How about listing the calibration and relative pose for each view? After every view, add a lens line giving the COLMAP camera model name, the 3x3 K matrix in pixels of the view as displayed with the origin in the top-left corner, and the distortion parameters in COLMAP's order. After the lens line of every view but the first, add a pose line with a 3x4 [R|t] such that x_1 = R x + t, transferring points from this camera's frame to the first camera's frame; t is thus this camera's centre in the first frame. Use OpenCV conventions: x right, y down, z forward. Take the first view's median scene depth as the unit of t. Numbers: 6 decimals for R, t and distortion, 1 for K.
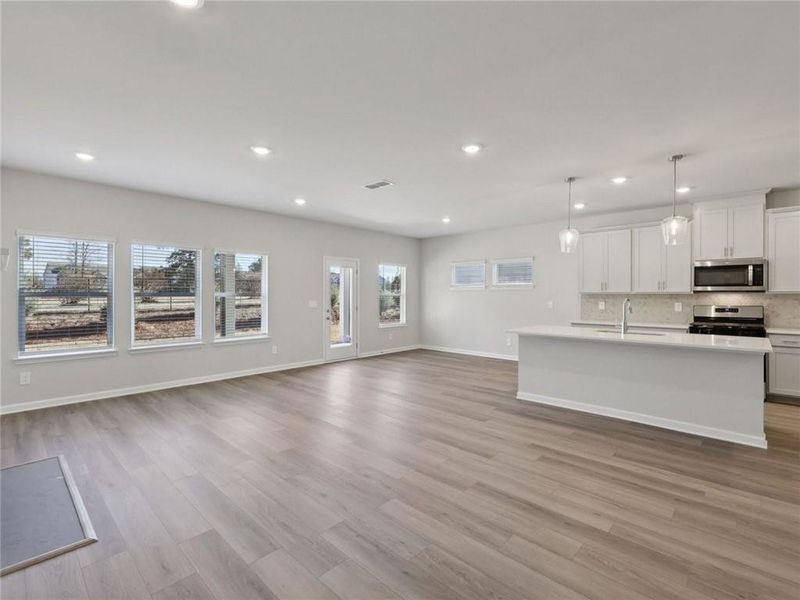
lens RADIAL K [[369.6, 0, 400.0], [0, 369.6, 300.0], [0, 0, 1]] dist [-0.000762, -0.000083]
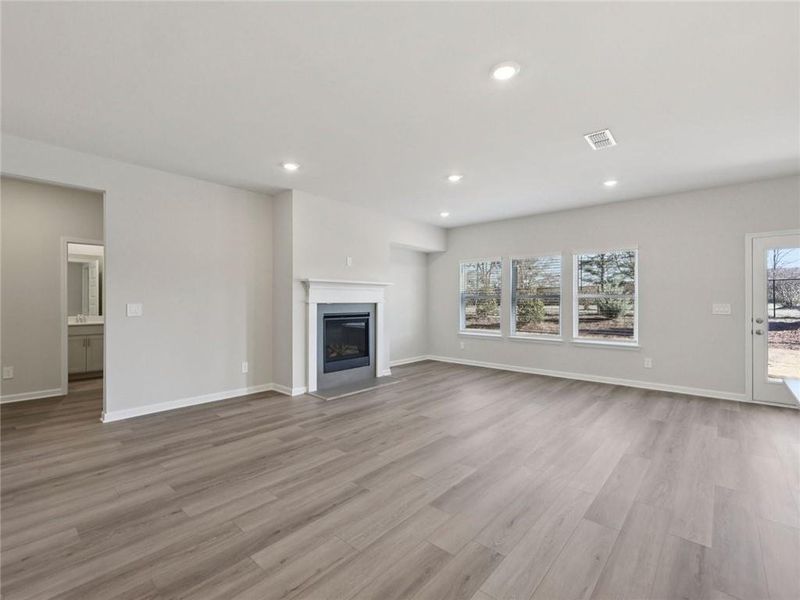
lens RADIAL K [[369.6, 0, 400.0], [0, 369.6, 300.0], [0, 0, 1]] dist [-0.000762, -0.000083]
pose [[0.023816, -0.005549, -0.999701, 0.603100], [-0.013078, 0.999897, -0.005861, 0.009530], [0.999631, 0.013213, 0.023741, 0.552790]]
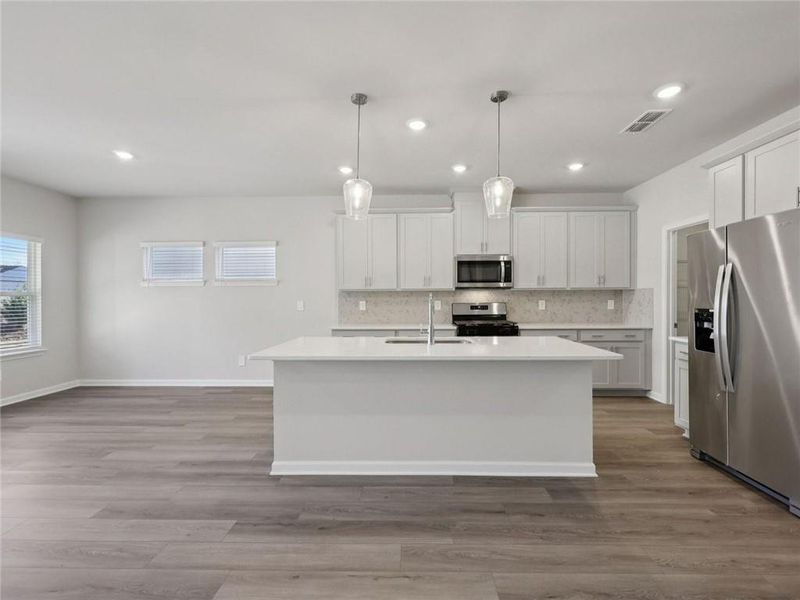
lens RADIAL K [[361.4, 0, 400.0], [0, 361.4, 300.0], [0, 0, 1]] dist [-0.001823, -0.000302]
pose [[0.745356, -0.008527, 0.666612, 0.096806], [0.015251, 0.999875, -0.004262, 0.009132], [-0.666492, 0.013344, 0.745393, 0.447669]]
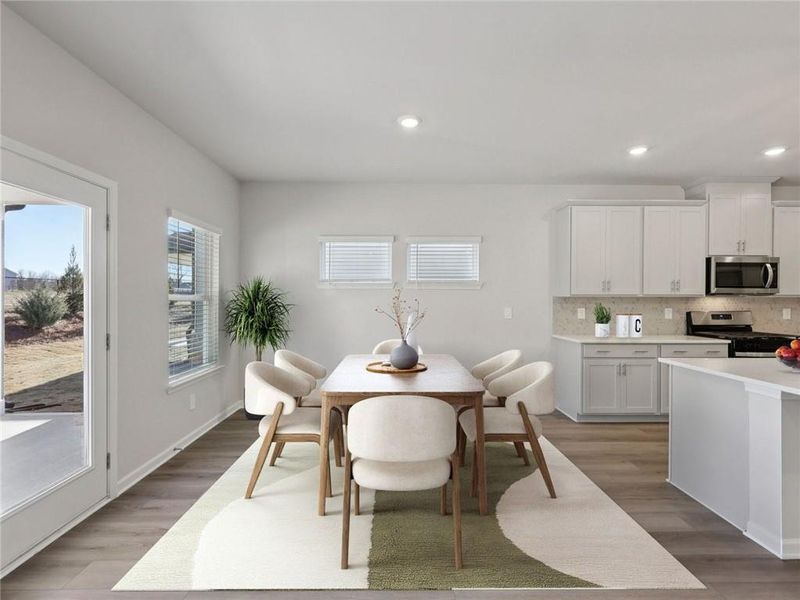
lens RADIAL K [[369.6, 0, 400.0], [0, 369.6, 300.0], [0, 0, 1]] dist [-0.000762, -0.000083]
pose [[0.719533, -0.004907, 0.694441, -0.237279], [0.008147, 0.999966, -0.001376, -0.015652], [-0.694410, 0.006648, 0.719549, 0.942144]]
